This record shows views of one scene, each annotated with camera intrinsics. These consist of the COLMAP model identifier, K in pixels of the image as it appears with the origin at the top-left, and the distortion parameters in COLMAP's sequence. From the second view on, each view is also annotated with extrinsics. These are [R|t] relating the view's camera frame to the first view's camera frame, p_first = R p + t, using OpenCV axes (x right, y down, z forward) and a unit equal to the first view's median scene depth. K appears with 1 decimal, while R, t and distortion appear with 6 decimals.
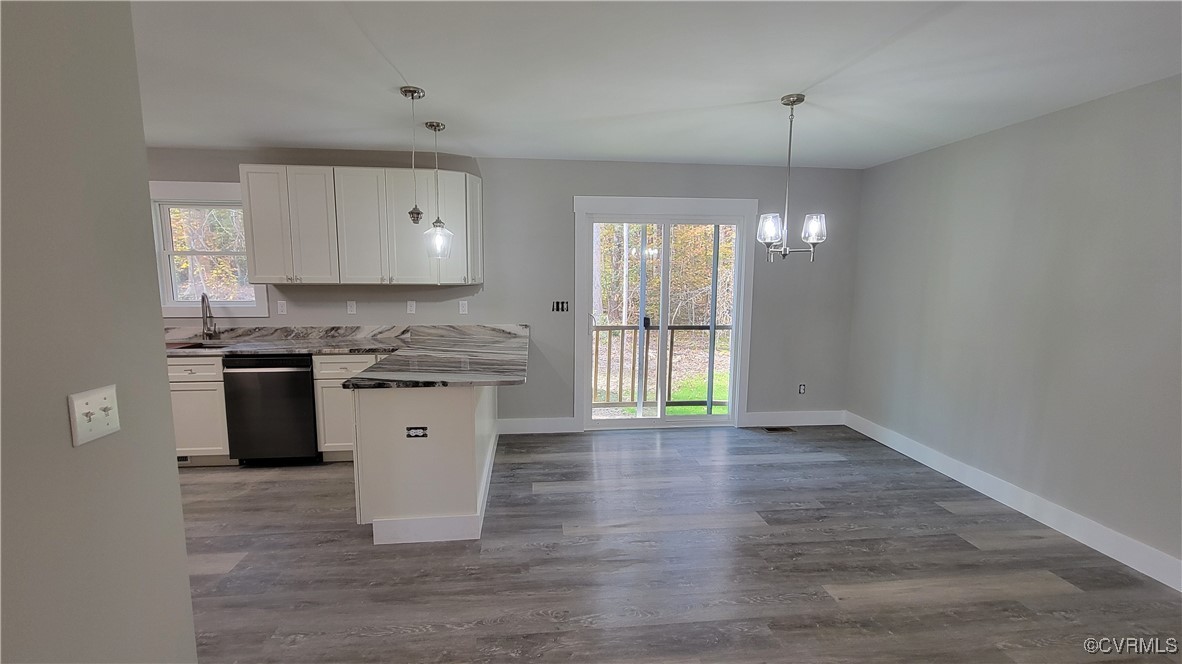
lens RADIAL K [[482.4, 0, 588.2], [0, 482.4, 328.3], [0, 0, 1]] dist [-0.002354, -0.000204]
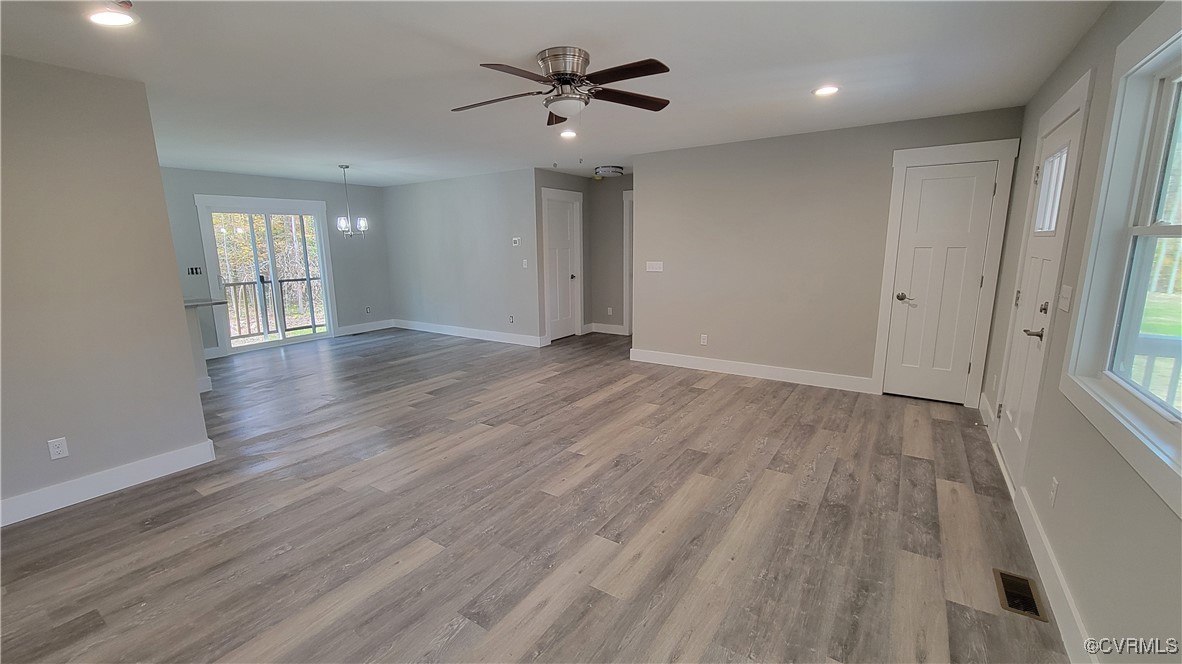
lens RADIAL K [[479.9, 0, 584.3], [0, 479.9, 331.0], [0, 0, 1]] dist [-0.001685, -0.000511]
pose [[0.648192, -0.153294, 0.745888, -0.414296], [0.111227, 0.988082, 0.106411, 0.113678], [-0.753310, 0.013988, 0.657517, -0.852091]]
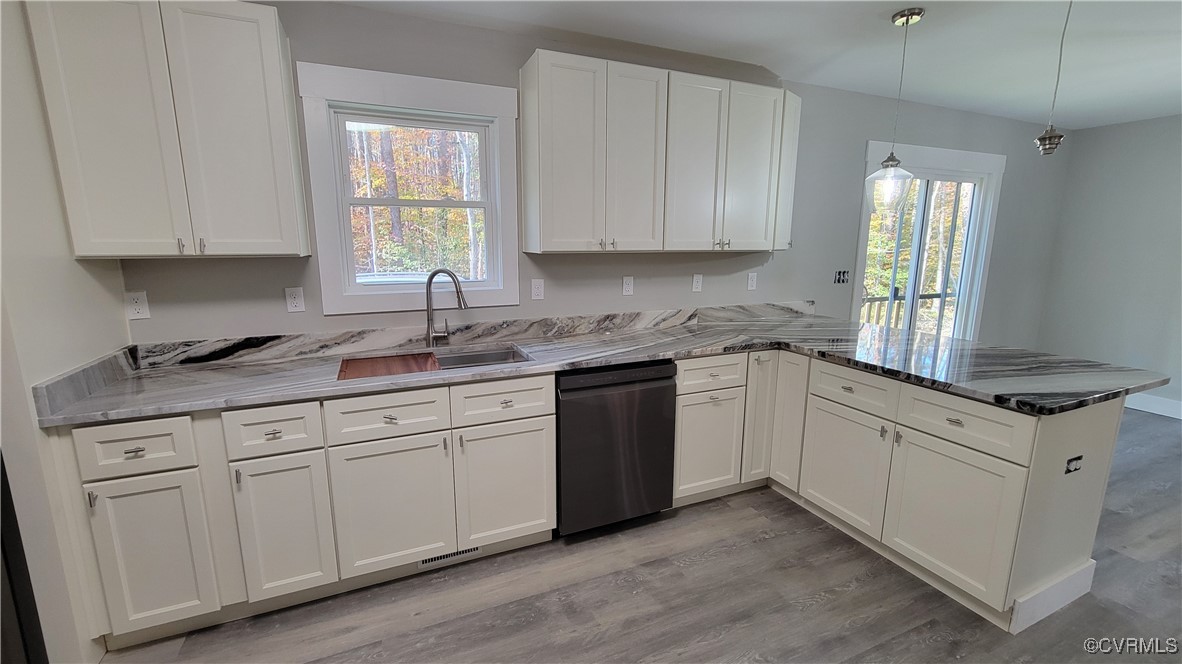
lens RADIAL K [[477.2, 0, 589.7], [0, 477.2, 328.5], [0, 0, 1]] dist [-0.005852, -0.000619]
pose [[0.956583, -0.057331, 0.285766, -0.737933], [0.039653, 0.996946, 0.067275, -0.030193], [-0.288750, -0.053022, 0.955935, 0.350023]]
